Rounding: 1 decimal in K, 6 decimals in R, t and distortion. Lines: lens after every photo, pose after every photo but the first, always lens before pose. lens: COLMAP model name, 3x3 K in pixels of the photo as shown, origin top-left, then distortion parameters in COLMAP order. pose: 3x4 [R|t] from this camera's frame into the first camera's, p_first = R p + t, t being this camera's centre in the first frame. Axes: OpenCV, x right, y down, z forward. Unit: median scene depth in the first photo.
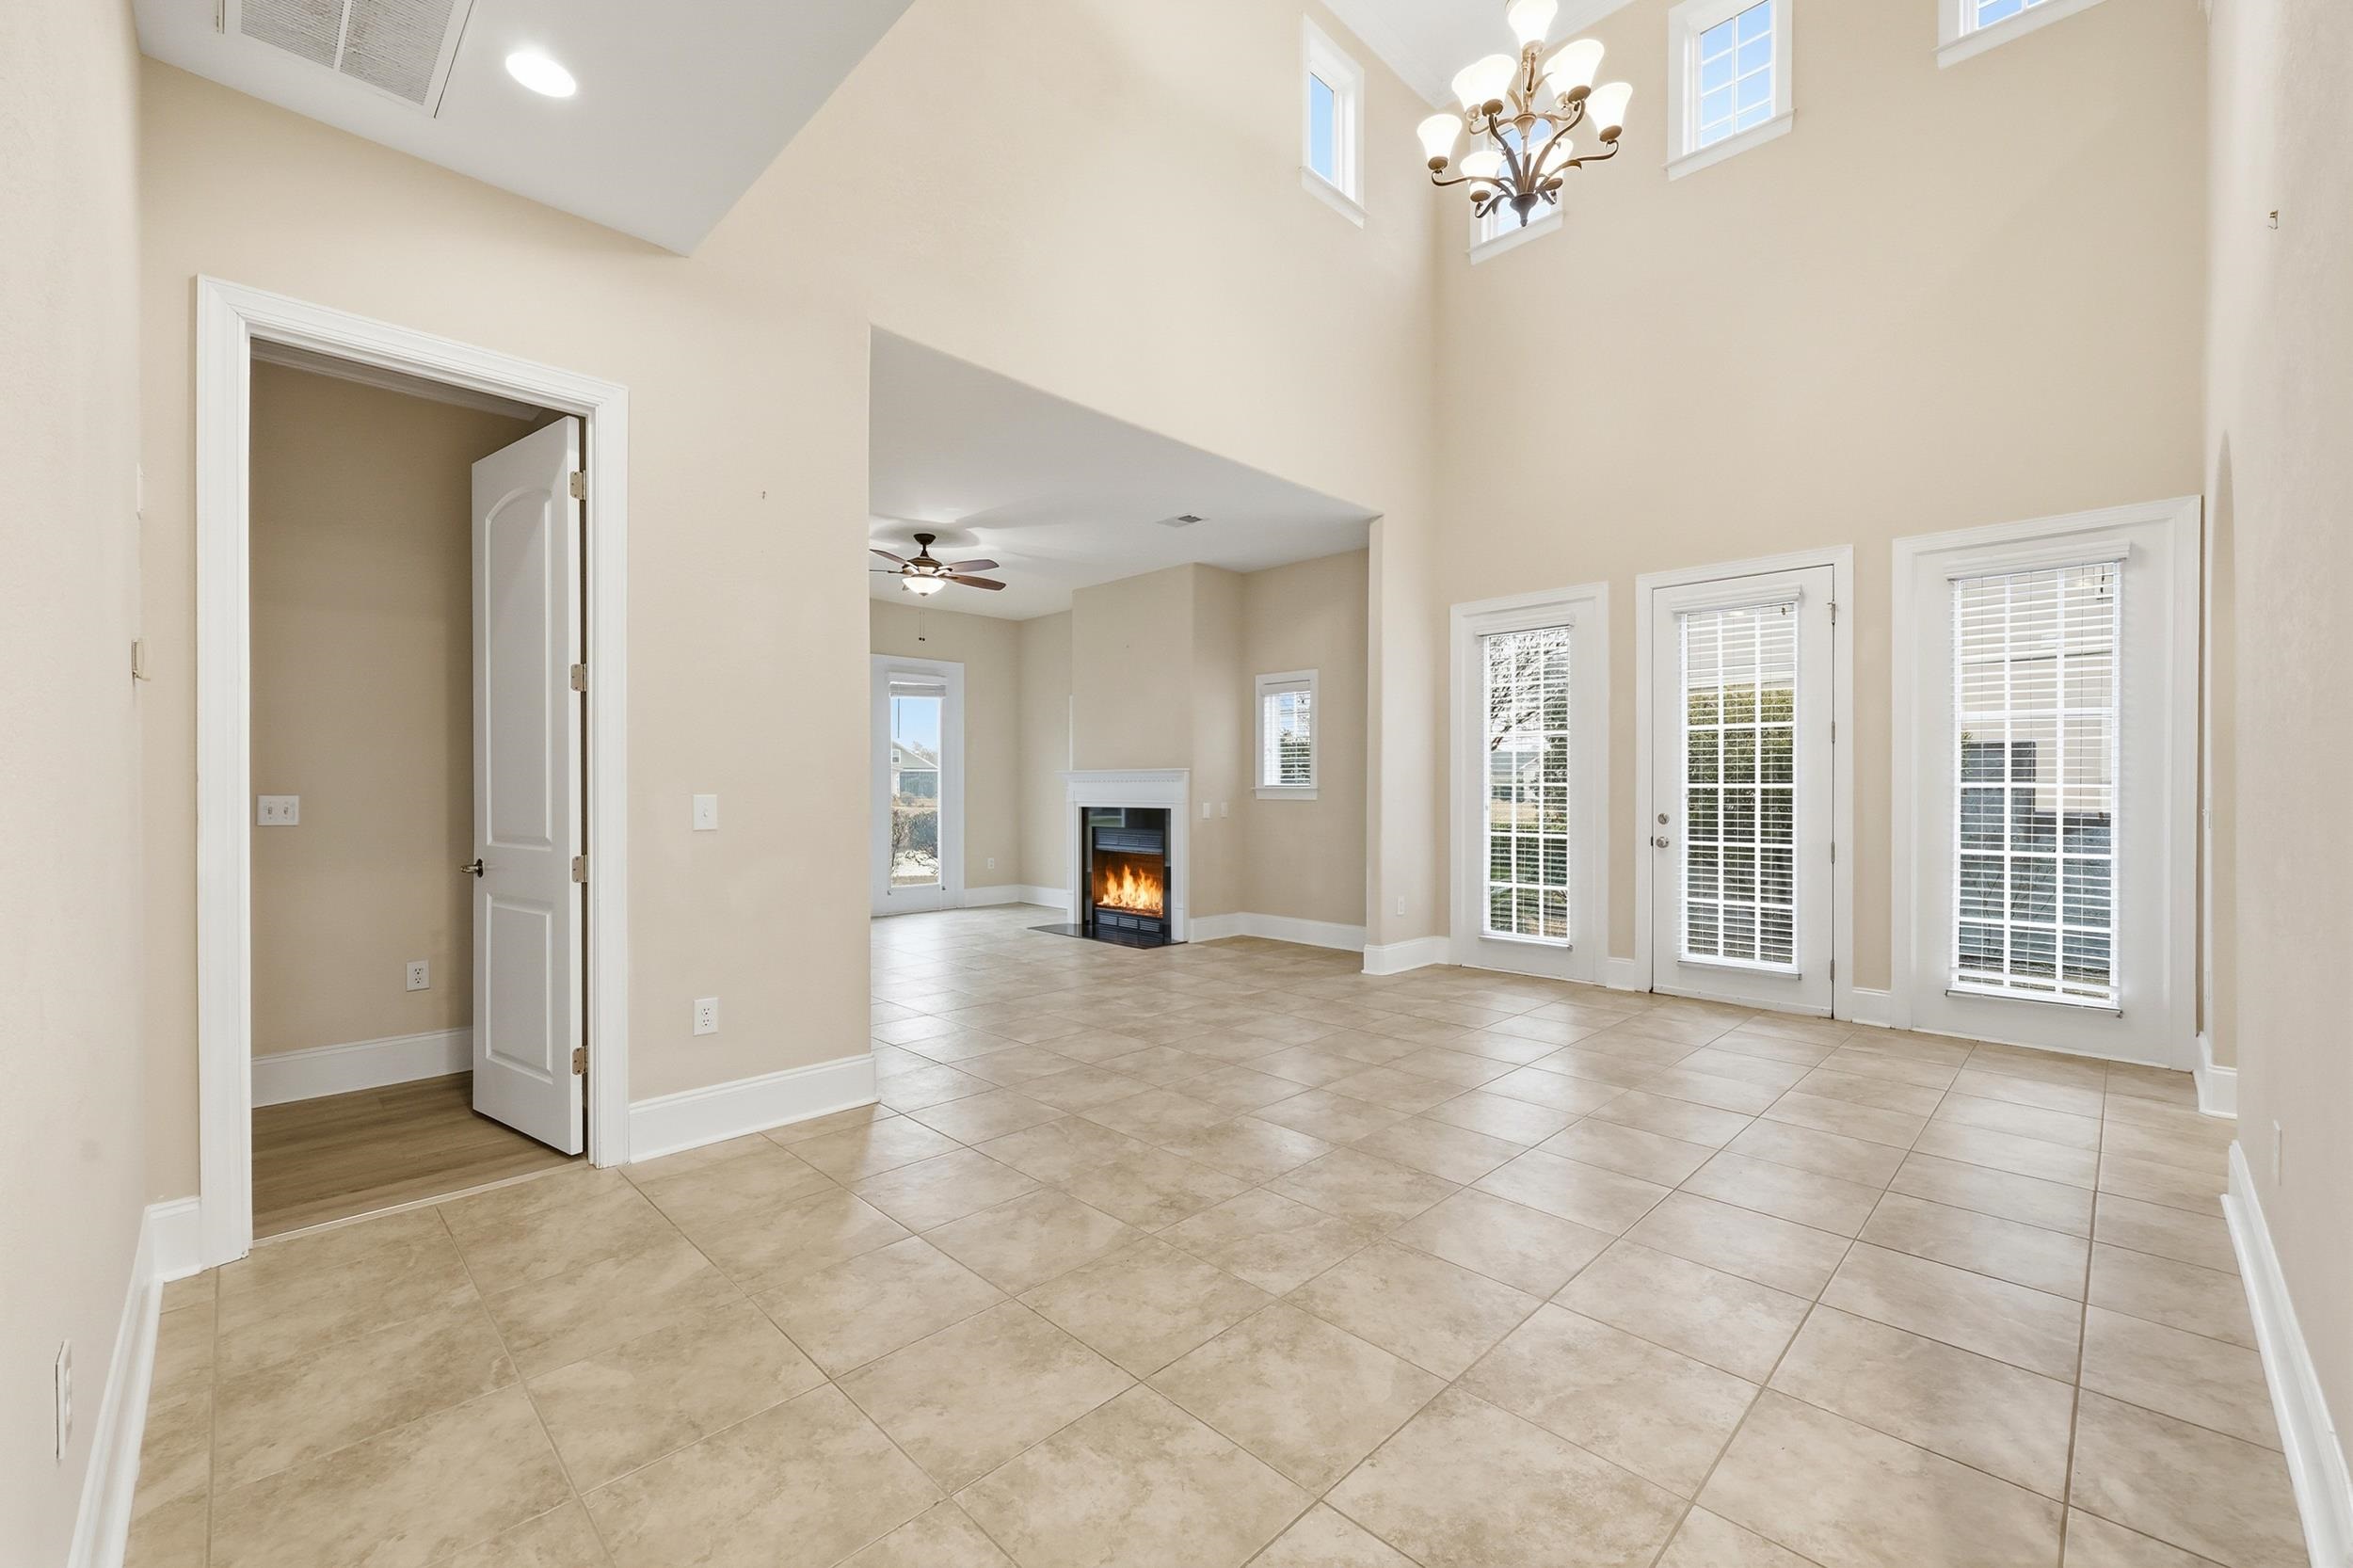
lens RADIAL K [[953.1, 0, 1176.2], [0, 953.1, 788.5], [0, 0, 1]] dist [-0.002790, 0.000033]
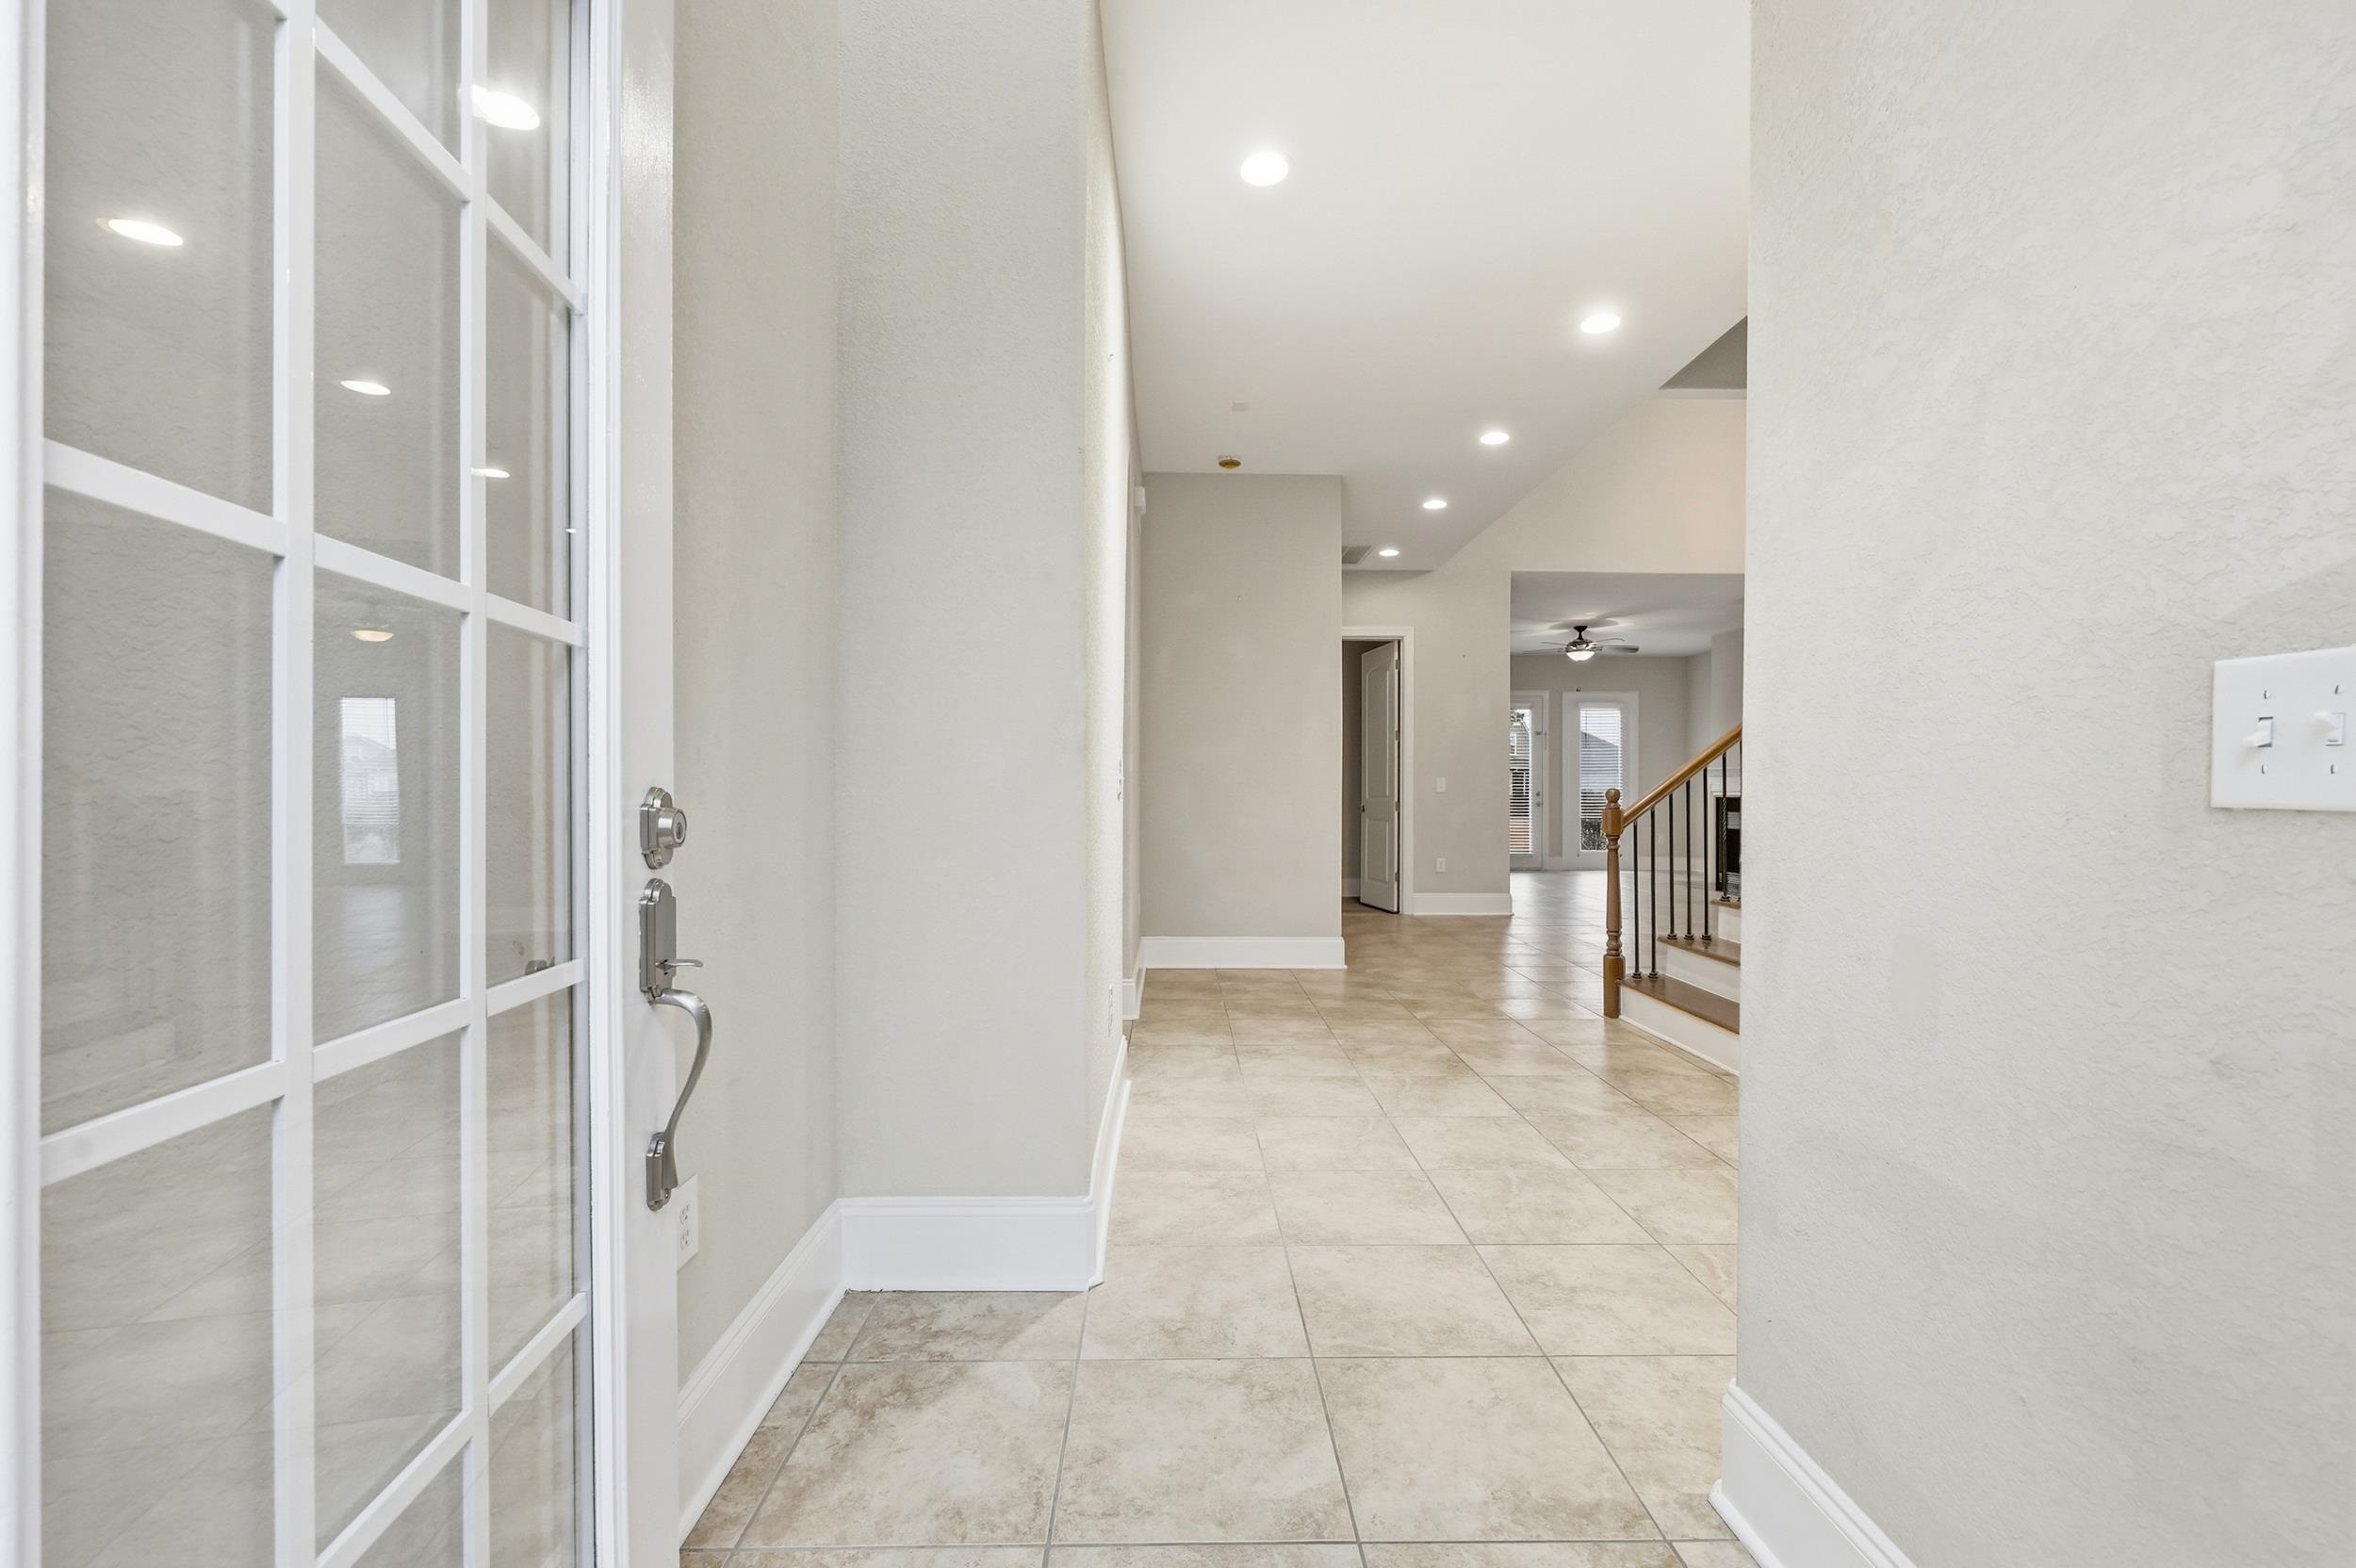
lens RADIAL K [[954.2, 0, 1178.3], [0, 954.2, 789.4], [0, 0, 1]] dist [-0.002790, 0.000033]
pose [[0.704971, -0.000488, -0.709236, 0.570392], [-0.000716, 0.999999, -0.001400, 0.027262], [0.709236, 0.001495, 0.704970, -0.899848]]
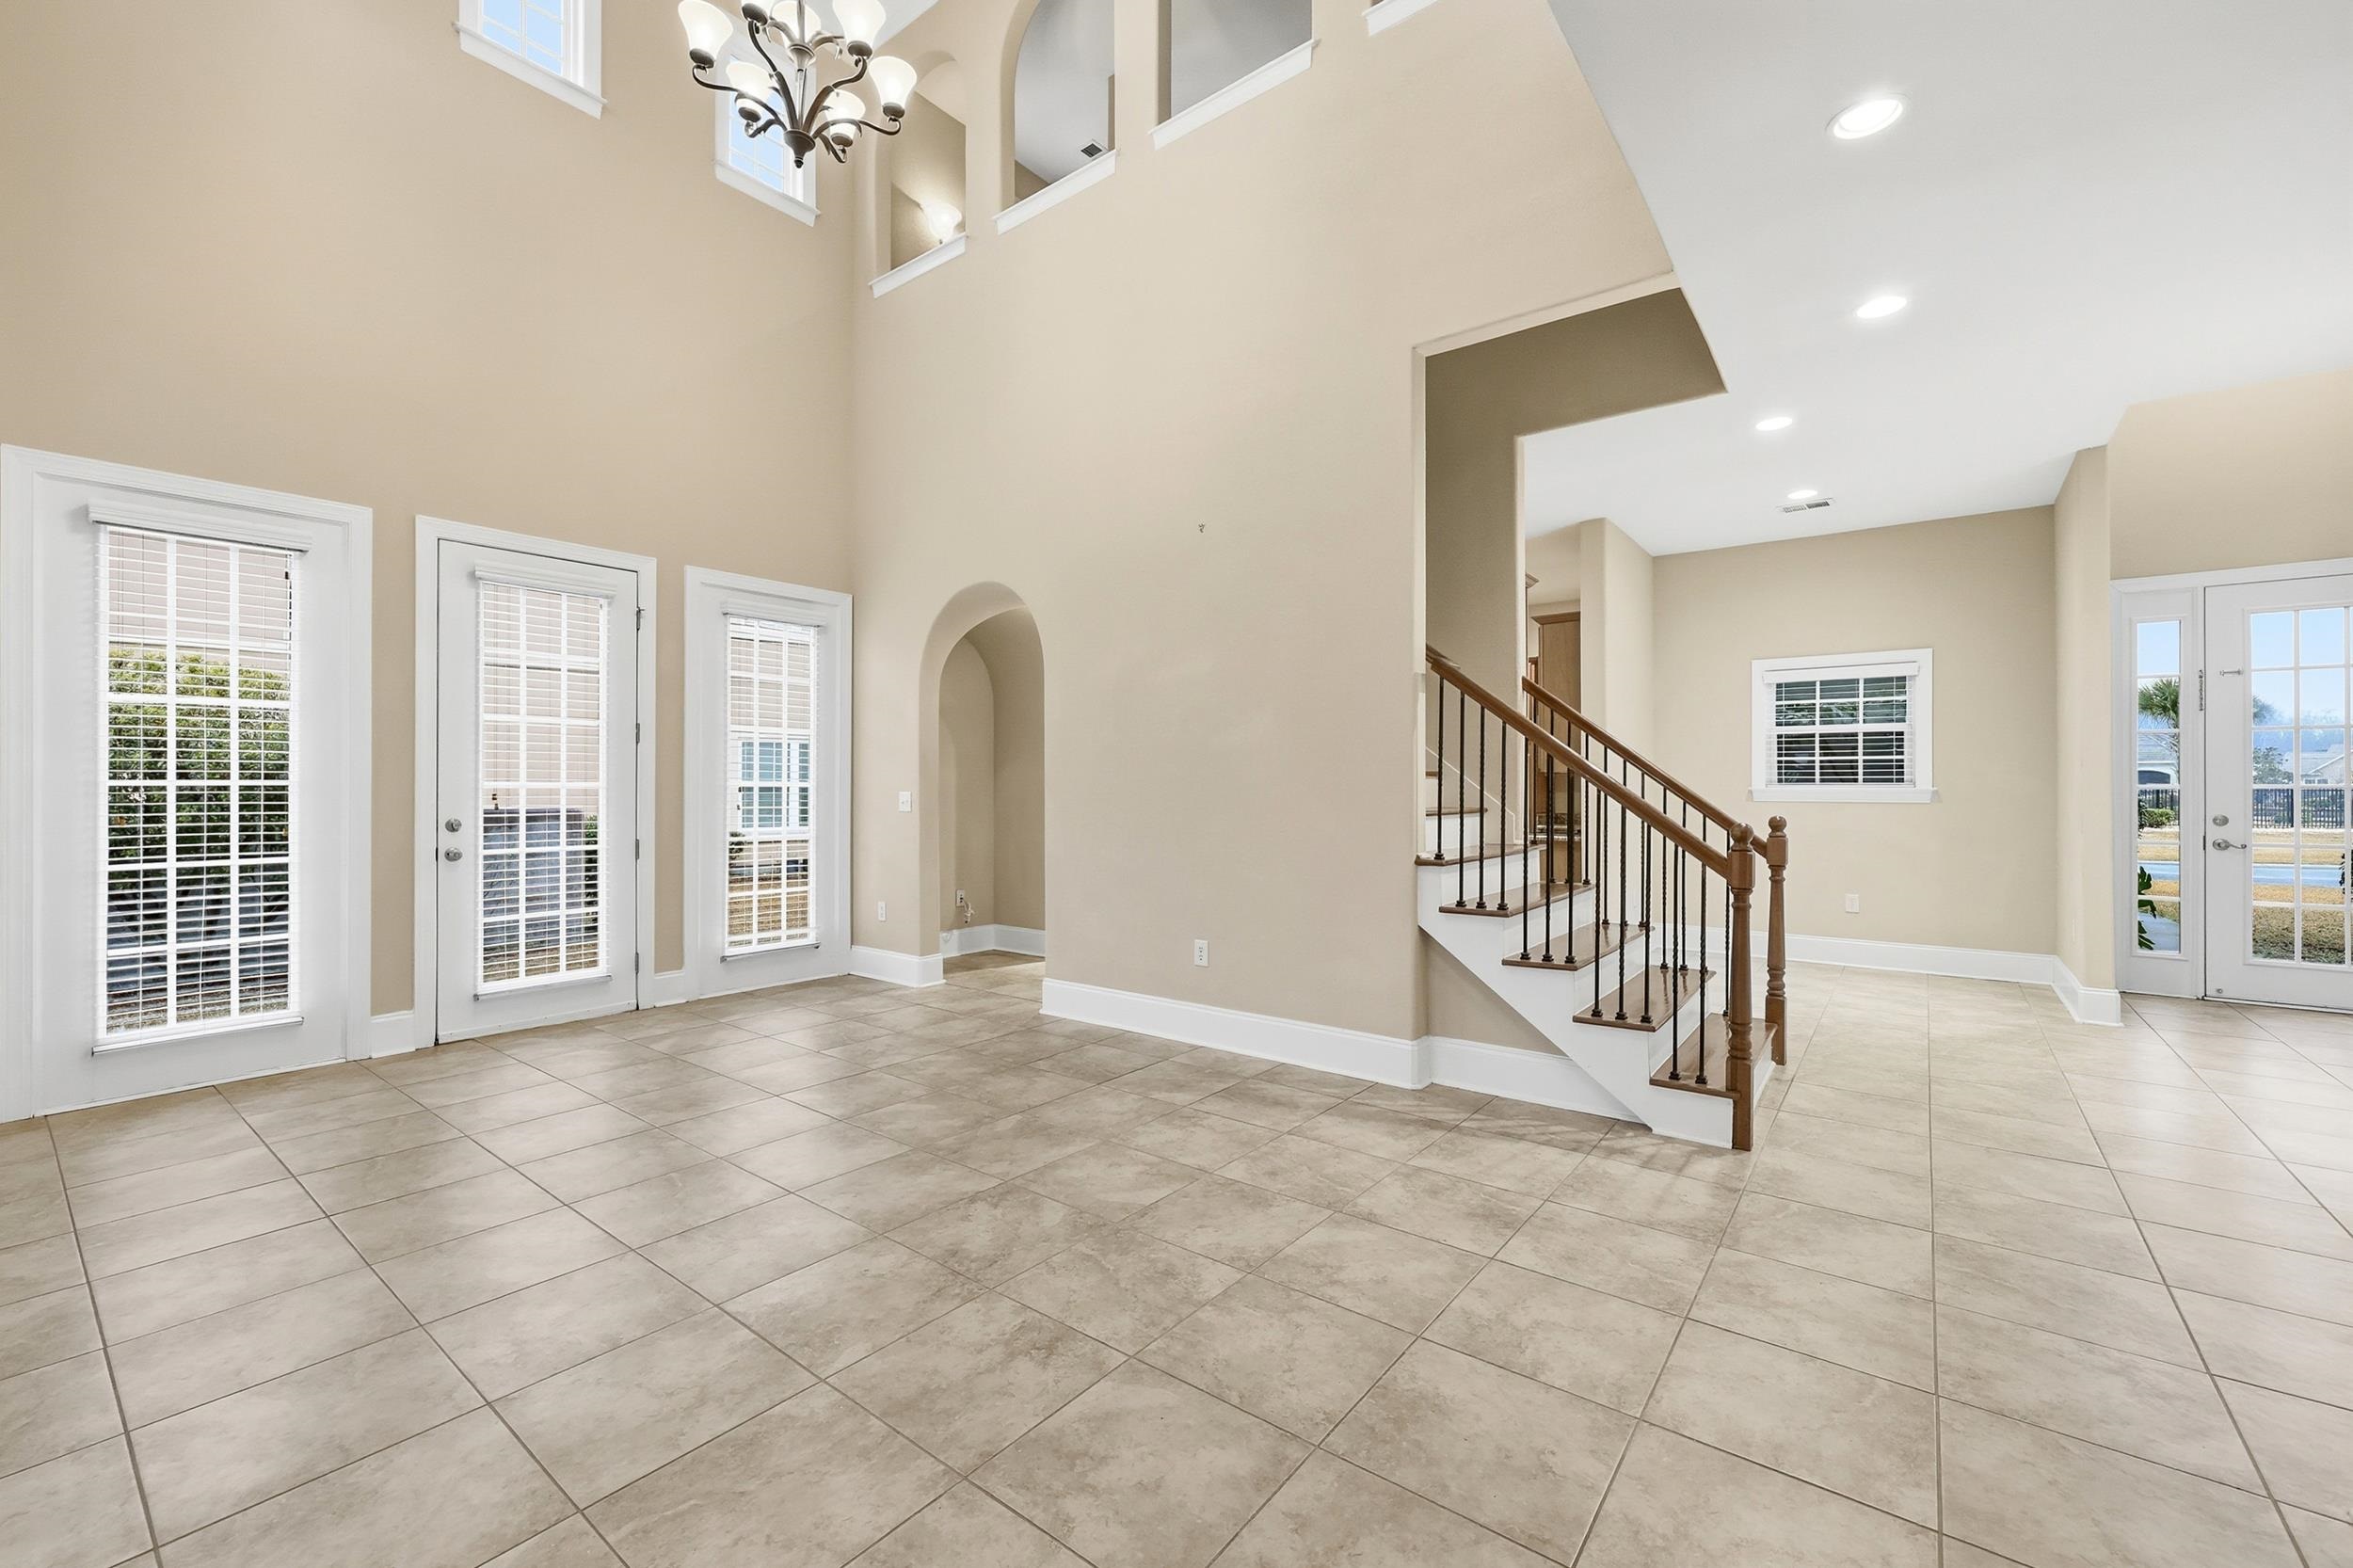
lens RADIAL K [[953.1, 0, 1183.9], [0, 953.1, 785.5], [0, 0, 1]] dist [-0.002790, 0.000033]
pose [[-0.125994, 0.001877, 0.992029, -0.429175], [0.003238, 0.999994, -0.001481, 0.001014], [-0.992026, 0.003026, -0.125999, 0.560951]]
